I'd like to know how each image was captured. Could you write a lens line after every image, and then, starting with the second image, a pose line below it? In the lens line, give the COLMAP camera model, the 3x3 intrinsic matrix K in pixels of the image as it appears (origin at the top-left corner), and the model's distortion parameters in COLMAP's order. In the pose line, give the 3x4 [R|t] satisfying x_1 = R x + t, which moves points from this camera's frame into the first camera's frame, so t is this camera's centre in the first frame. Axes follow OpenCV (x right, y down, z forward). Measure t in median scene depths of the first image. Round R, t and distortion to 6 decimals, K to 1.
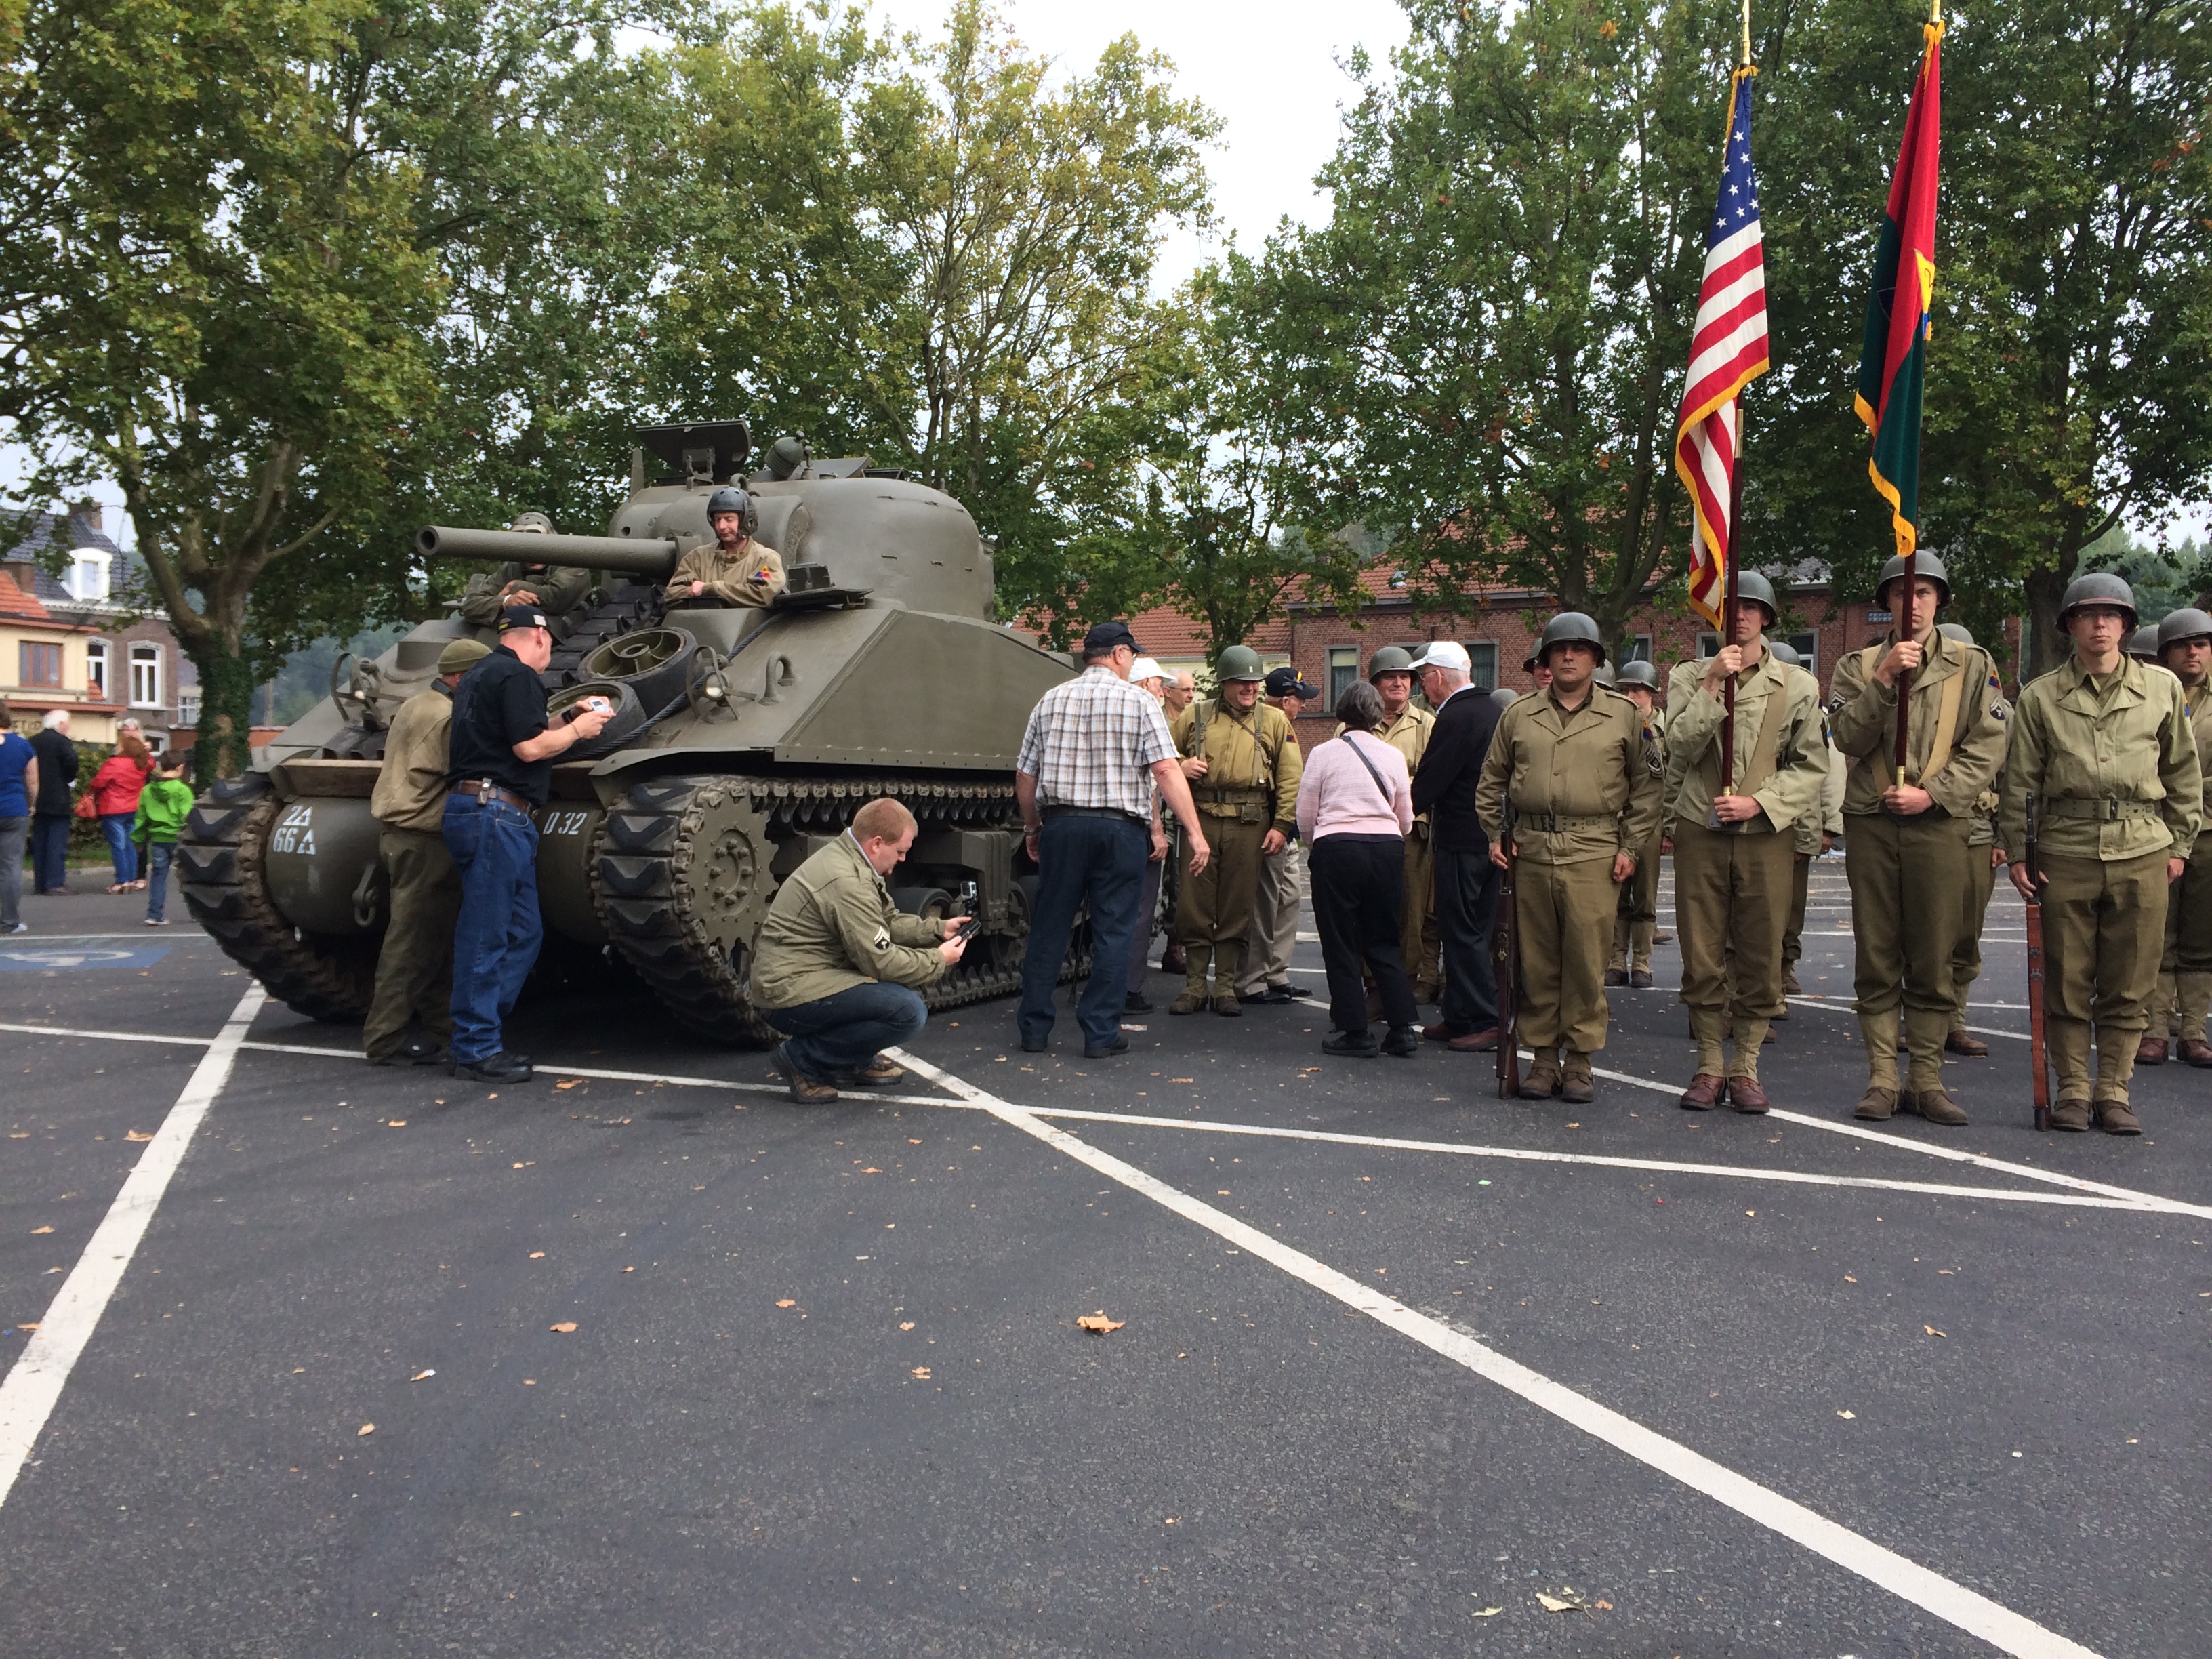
lens RADIAL K [[1889.6, 0, 1095.1], [0, 1889.6, 822.2], [0, 0, 1]] dist [0.068361, -0.098414]
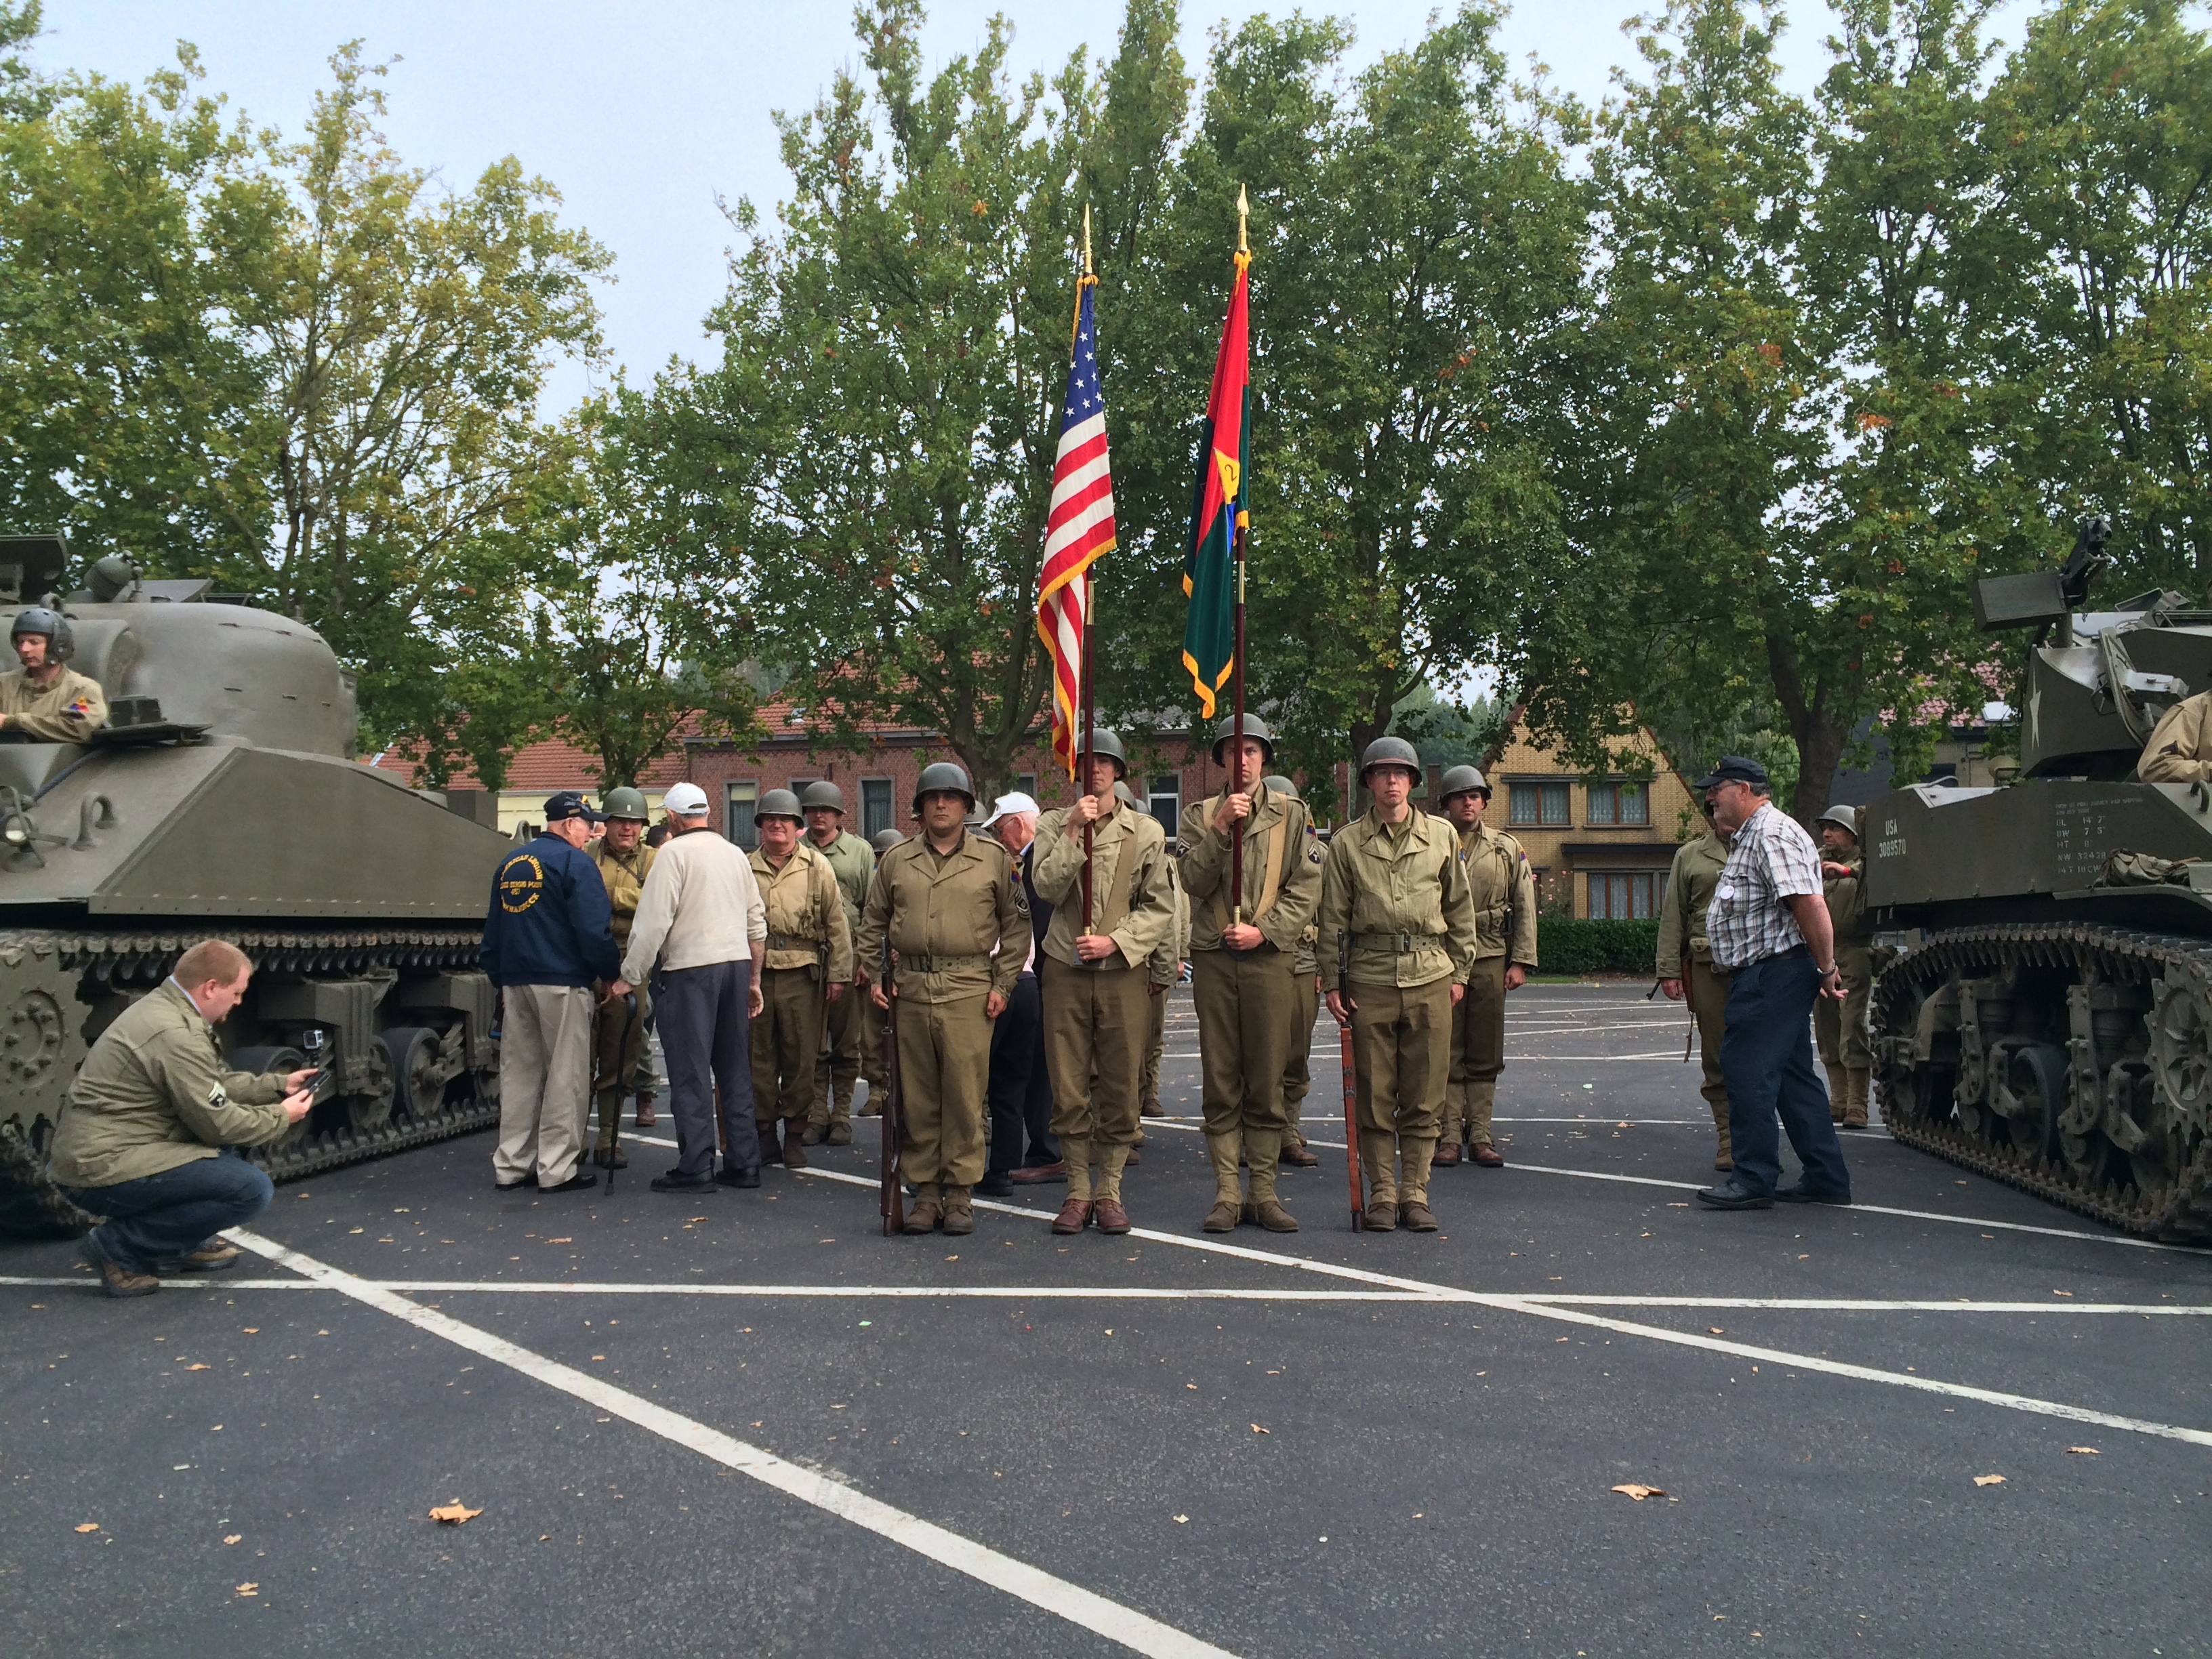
lens RADIAL K [[1879.4, 0, 1094.9], [0, 1879.4, 835.7], [0, 0, 1]] dist [0.084573, -0.126780]
pose [[0.951072, 0.000128, 0.308968, 0.001313], [0.019165, 0.998050, -0.059405, -0.001231], [-0.308373, 0.062419, 0.949215, -0.002734]]
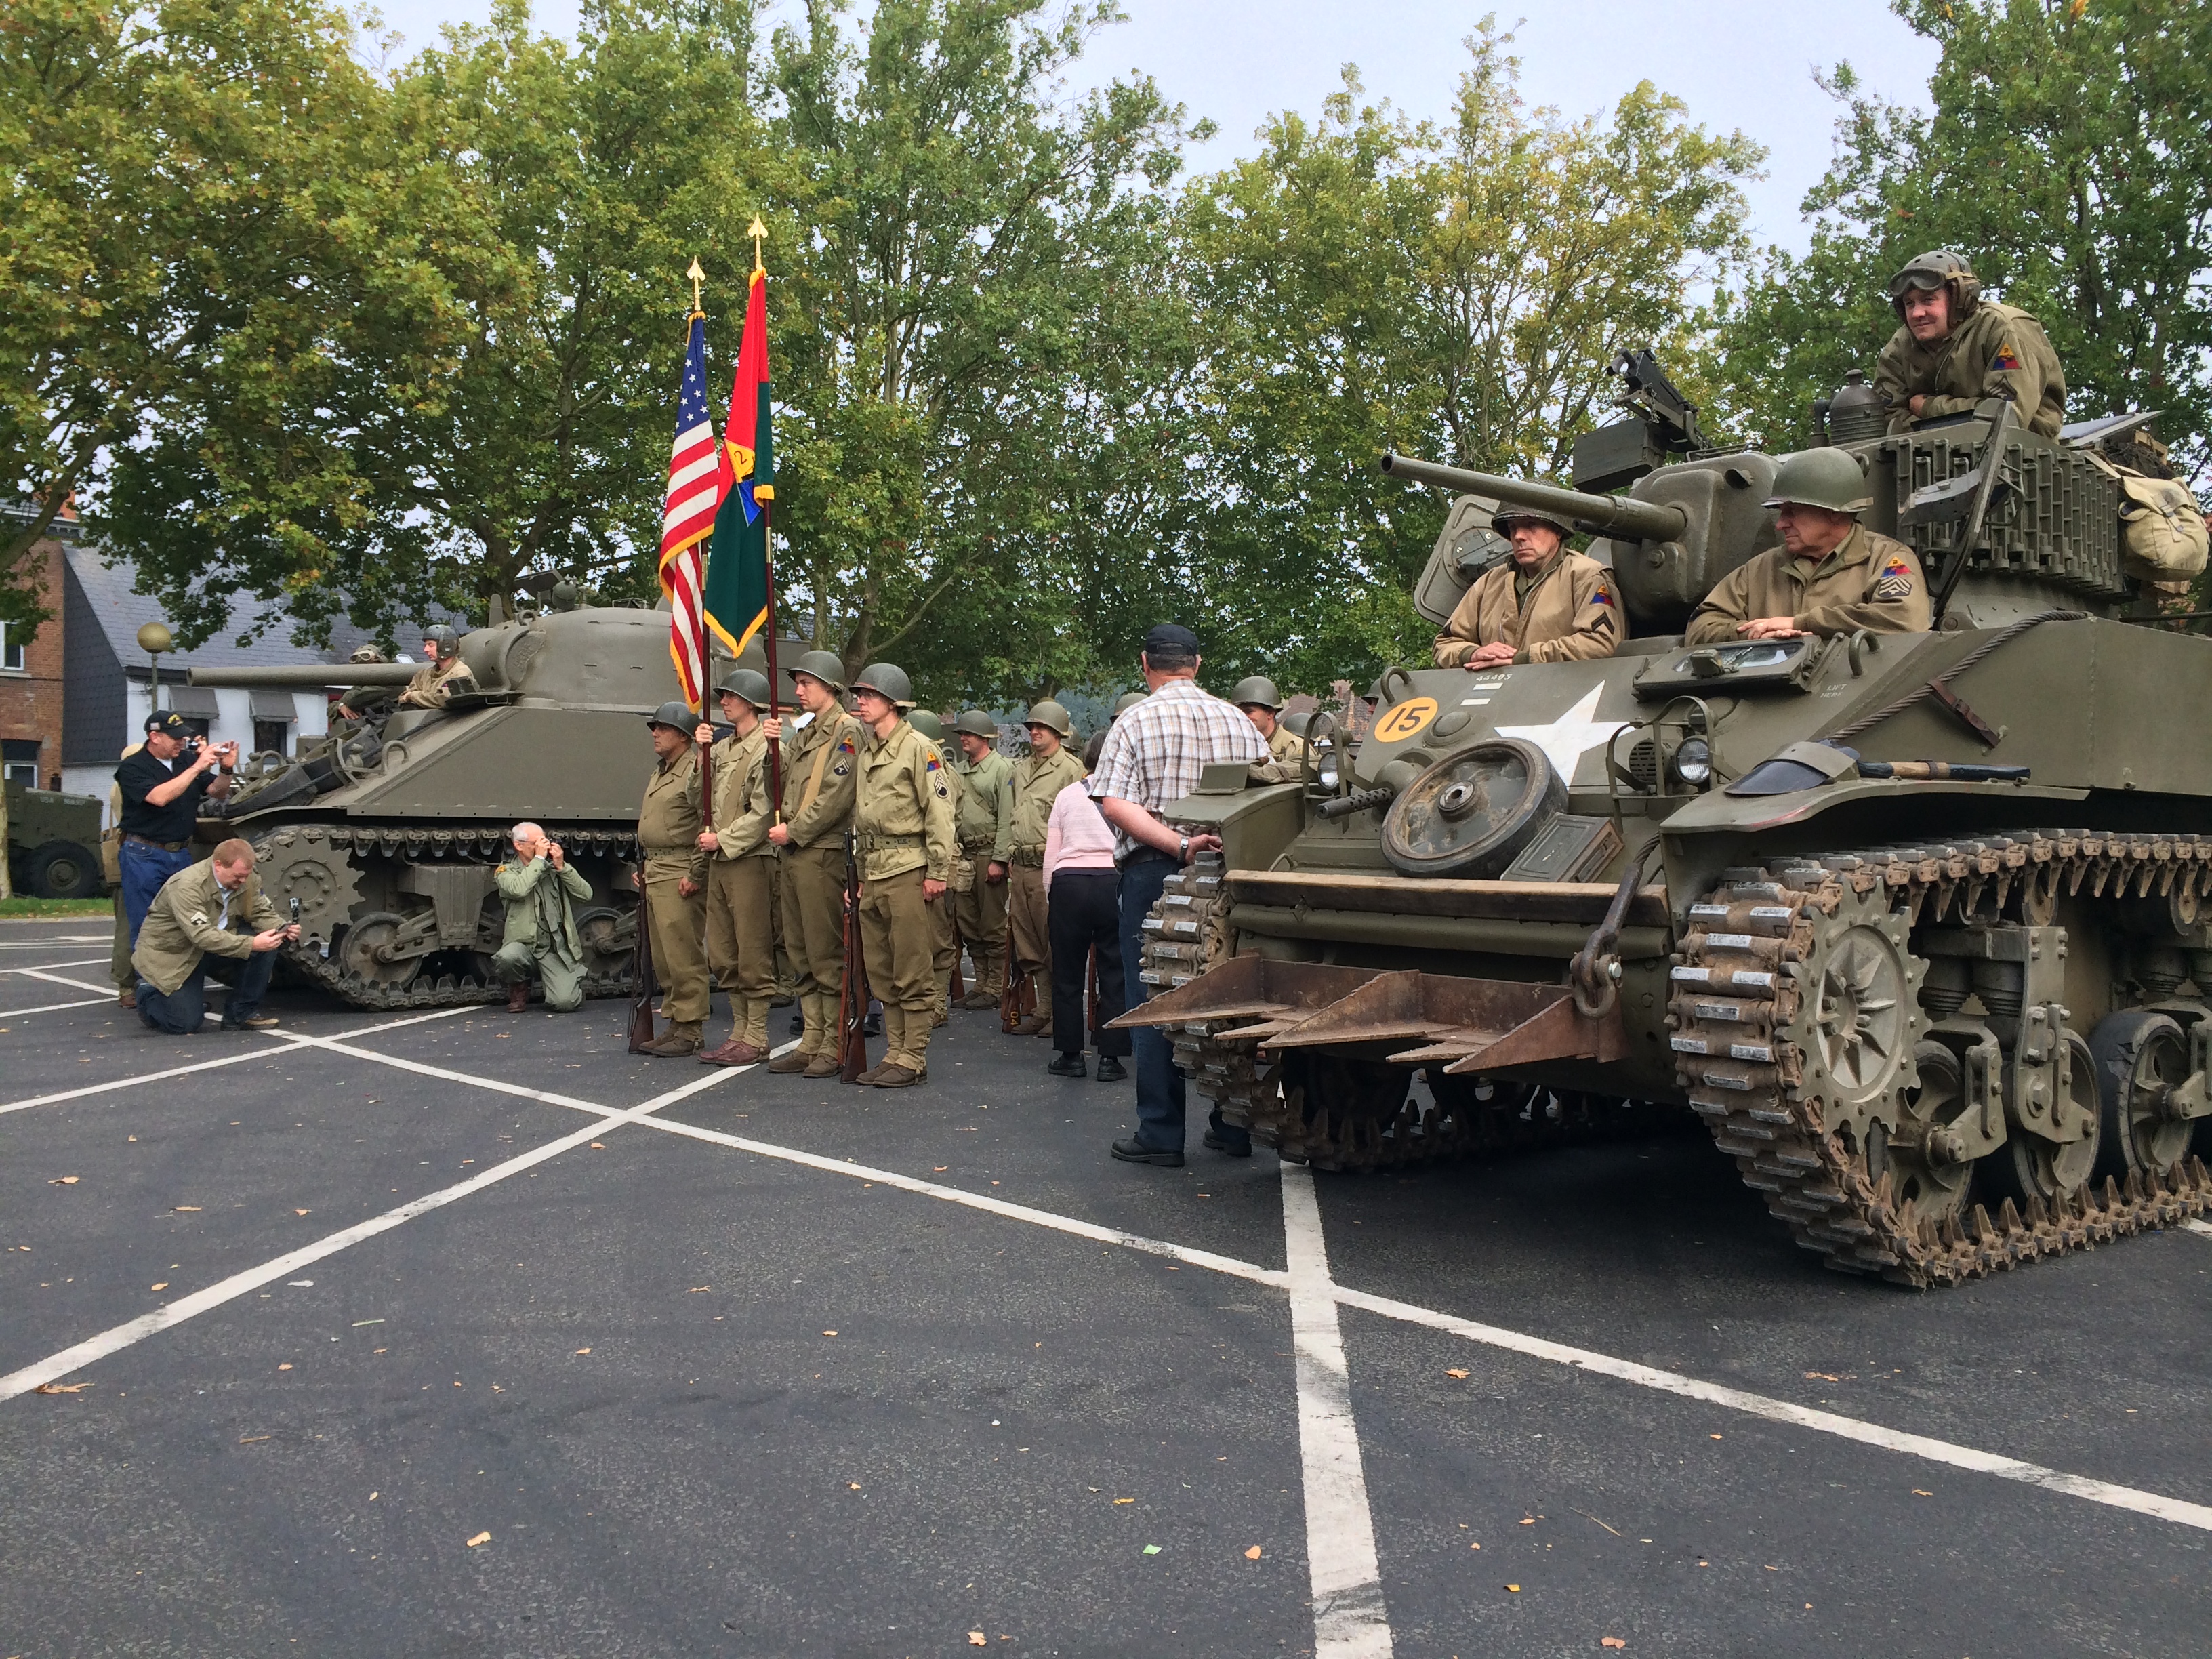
lens RADIAL K [[1878.7, 0, 1094.9], [0, 1878.7, 831.0], [0, 0, 1]] dist [0.075237, -0.109414]
pose [[0.901622, -0.007490, -0.432460, 0.209033], [-0.002132, 0.999761, -0.021759, 0.002396], [0.432519, 0.020540, 0.901391, -0.020444]]
